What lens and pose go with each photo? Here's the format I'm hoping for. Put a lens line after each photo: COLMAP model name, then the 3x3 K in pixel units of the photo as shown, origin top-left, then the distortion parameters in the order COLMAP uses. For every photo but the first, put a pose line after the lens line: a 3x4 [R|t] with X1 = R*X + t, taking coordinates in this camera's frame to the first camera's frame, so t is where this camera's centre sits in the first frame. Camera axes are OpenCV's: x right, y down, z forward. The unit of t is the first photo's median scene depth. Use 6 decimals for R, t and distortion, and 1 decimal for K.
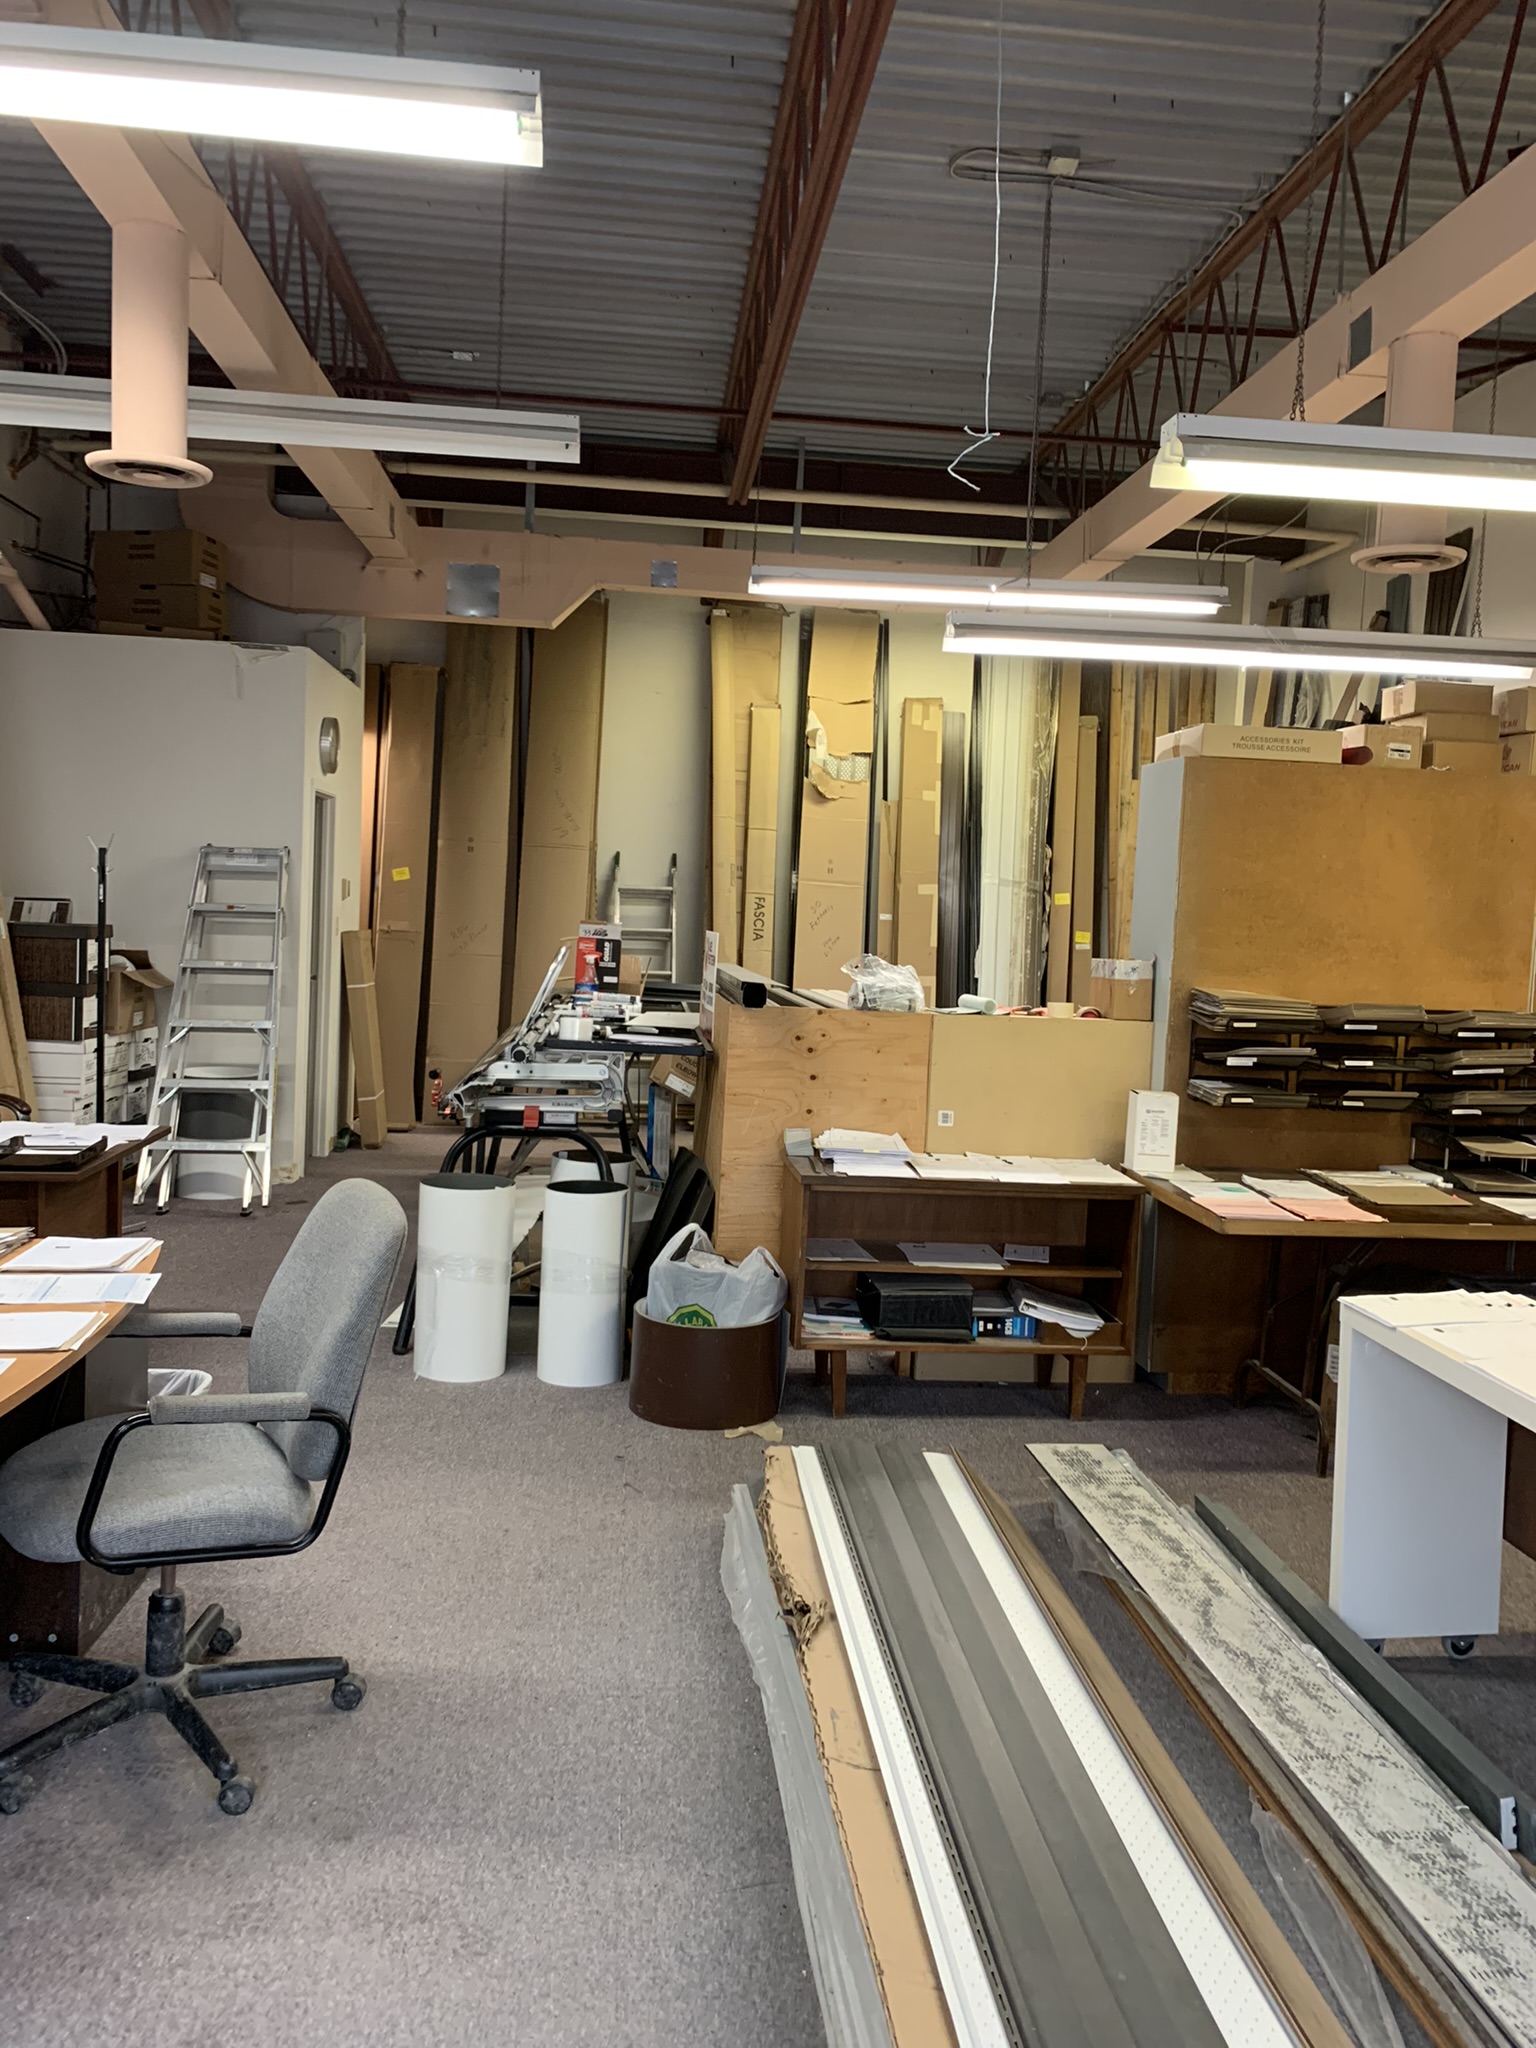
lens RADIAL K [[1541.0, 0, 775.4], [0, 1541.0, 964.9], [0, 0, 1]] dist [0.034035, -0.039085]
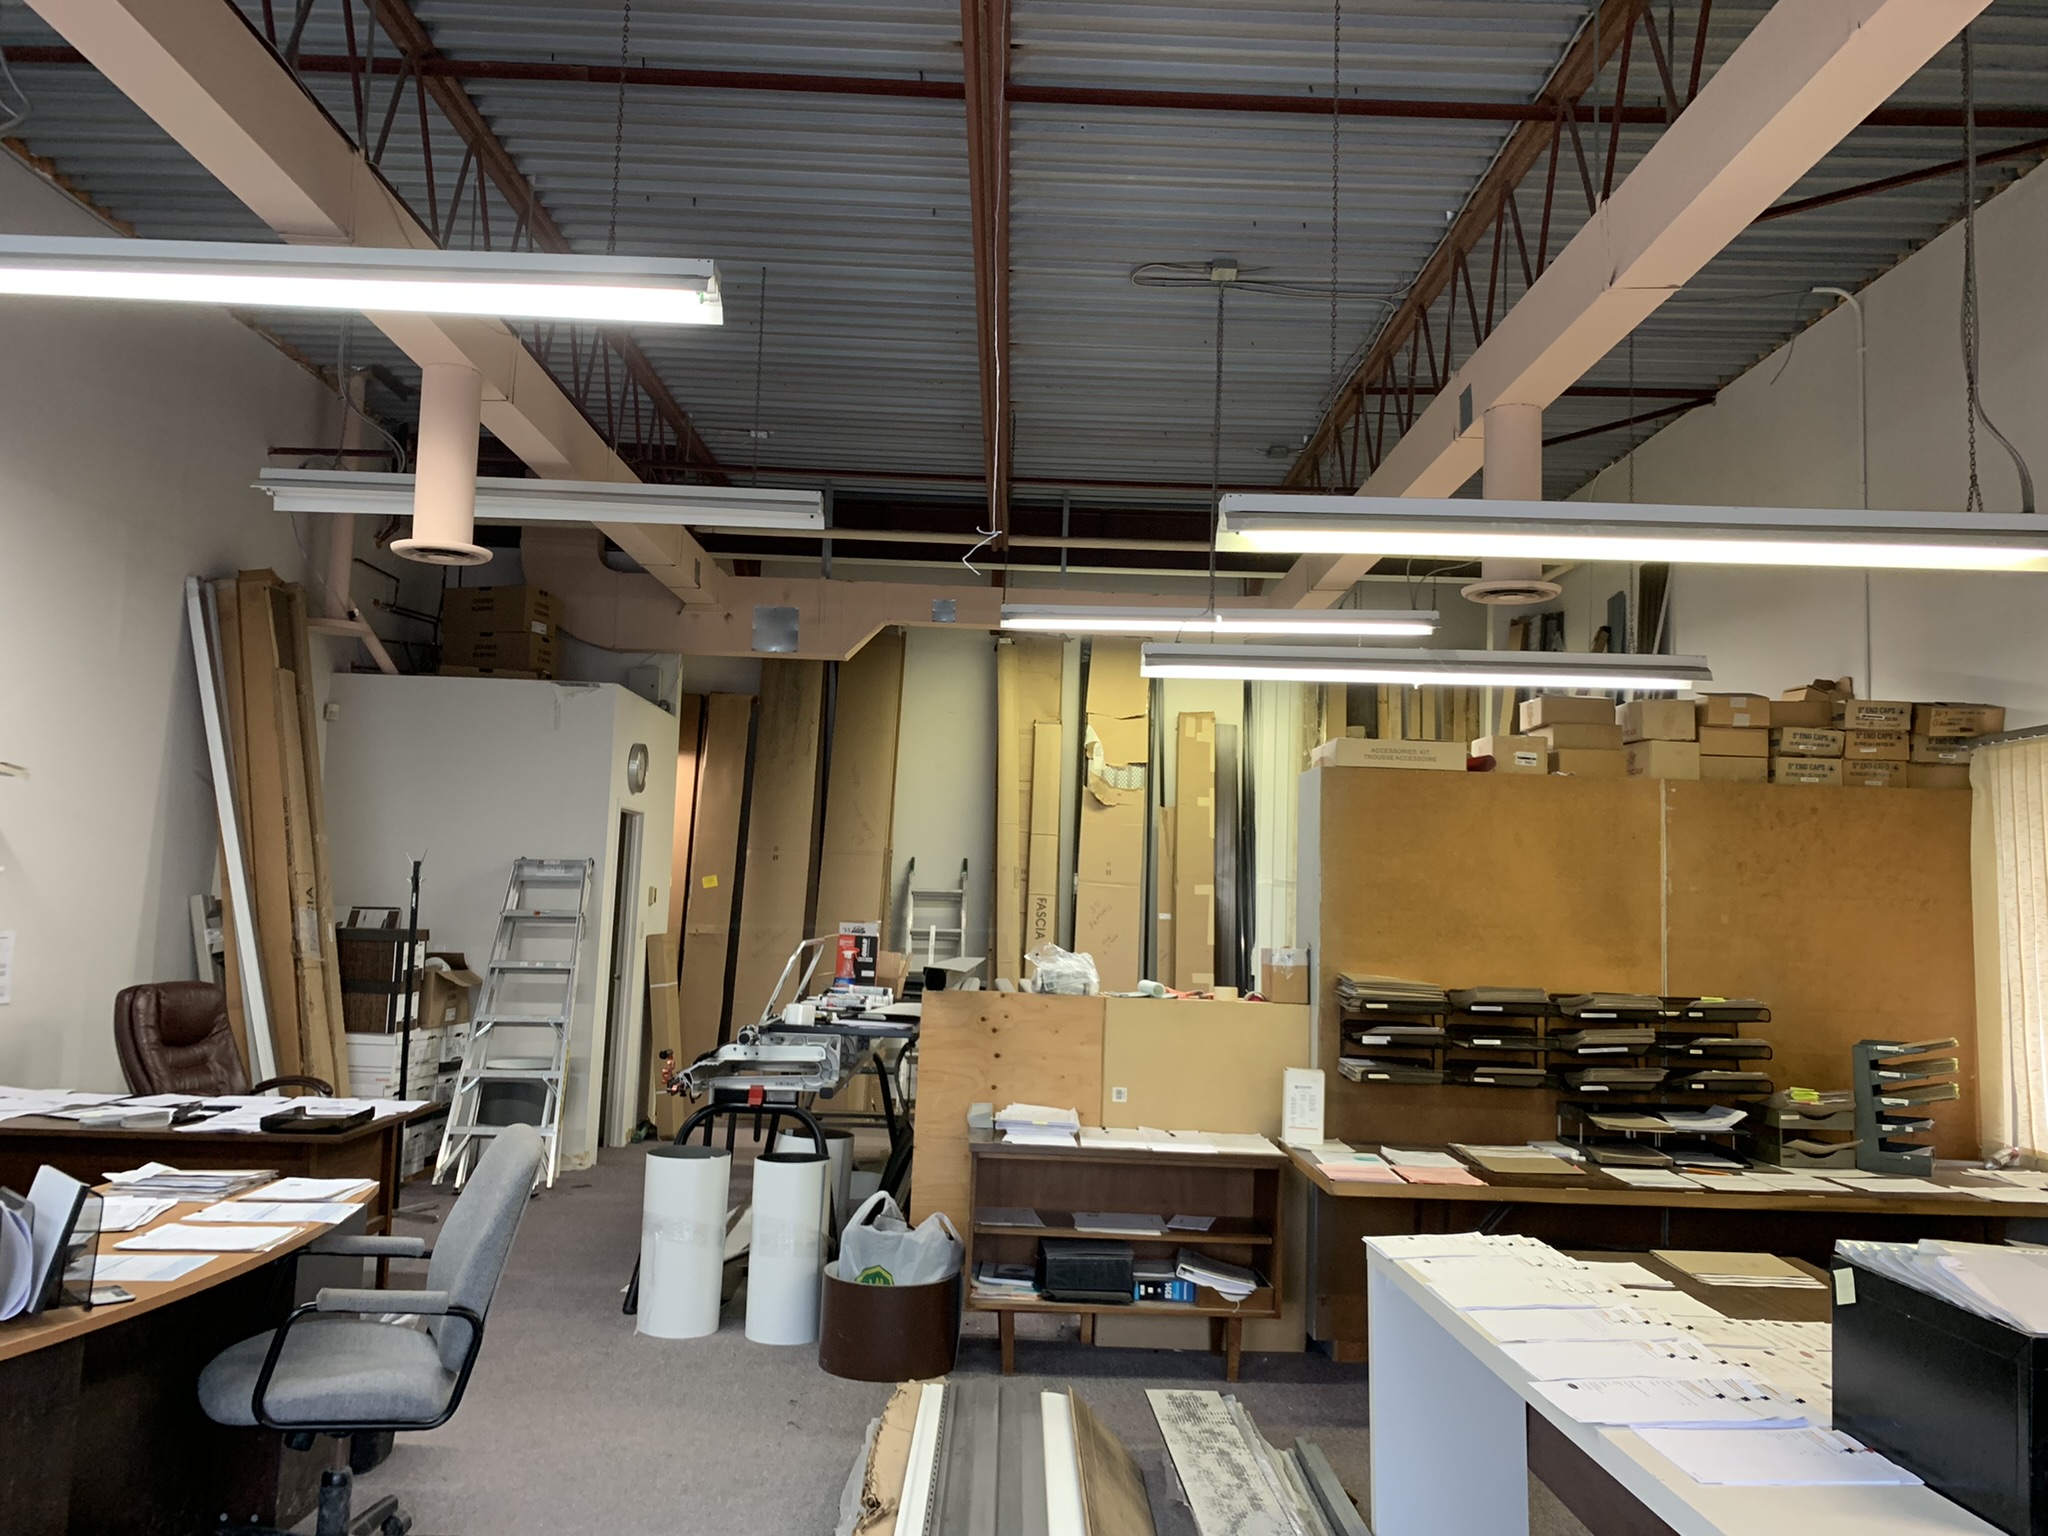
lens RADIAL K [[1541.0, 0, 1029.6], [0, 1541.0, 727.3], [0, 0, 1]] dist [0.034035, -0.039085]
pose [[0.996287, -0.019291, -0.083904, 0.142446], [0.005587, 0.987006, -0.160586, 0.016799], [0.085912, 0.159521, 0.983449, -0.130565]]
